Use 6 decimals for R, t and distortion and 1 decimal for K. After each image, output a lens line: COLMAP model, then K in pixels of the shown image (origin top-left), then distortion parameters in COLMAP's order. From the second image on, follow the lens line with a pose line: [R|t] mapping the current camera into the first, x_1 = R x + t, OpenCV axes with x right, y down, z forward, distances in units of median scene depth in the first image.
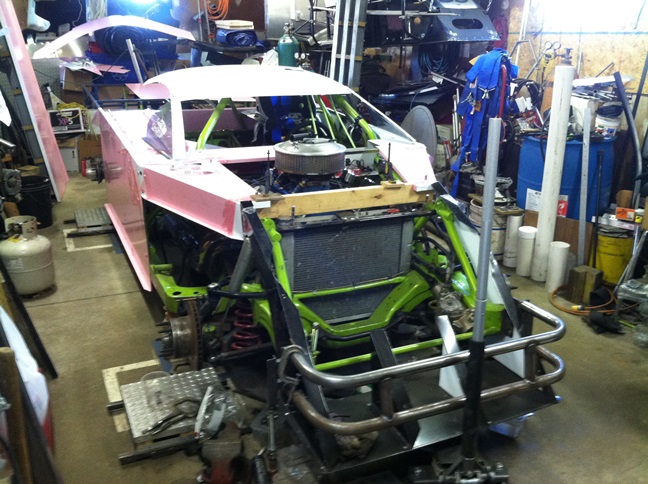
lens RADIAL K [[638.7, 0, 330.4], [0, 638.7, 243.7], [0, 0, 1]] dist [-0.013697, 0.000000]
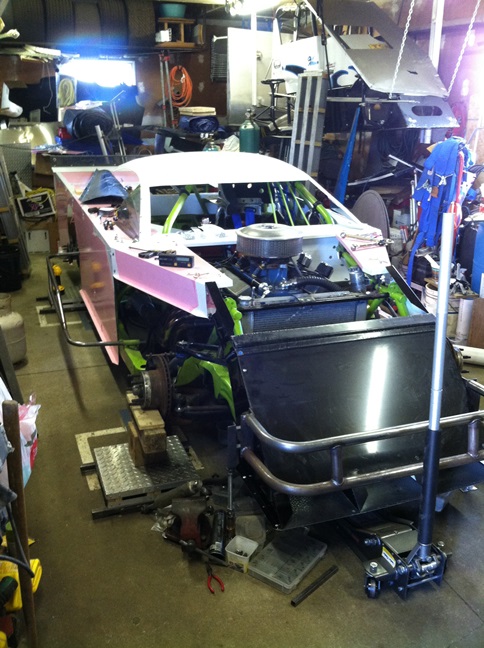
lens RADIAL K [[638.7, 0, 238.1], [0, 638.7, 329.2], [0, 0, 1]] dist [-0.013697, 0.000000]
pose [[0.996981, 0.020332, -0.074943, -0.001055], [-0.019932, 0.999783, 0.006079, 0.003100], [0.075050, -0.004567, 0.997169, -0.041893]]
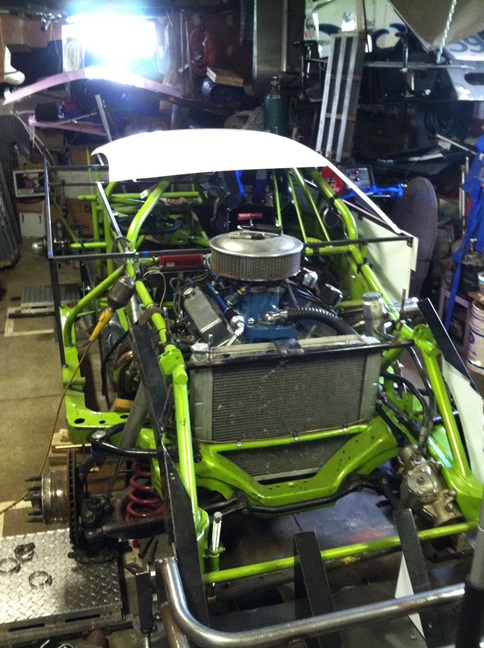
lens RADIAL K [[638.7, 0, 236.6], [0, 638.7, 321.6], [0, 0, 1]] dist [-0.013697, 0.000000]
pose [[0.987094, 0.054280, -0.150664, 0.050963], [-0.048367, 0.997919, 0.042640, -0.065779], [0.152665, -0.034803, 0.987665, 0.168041]]
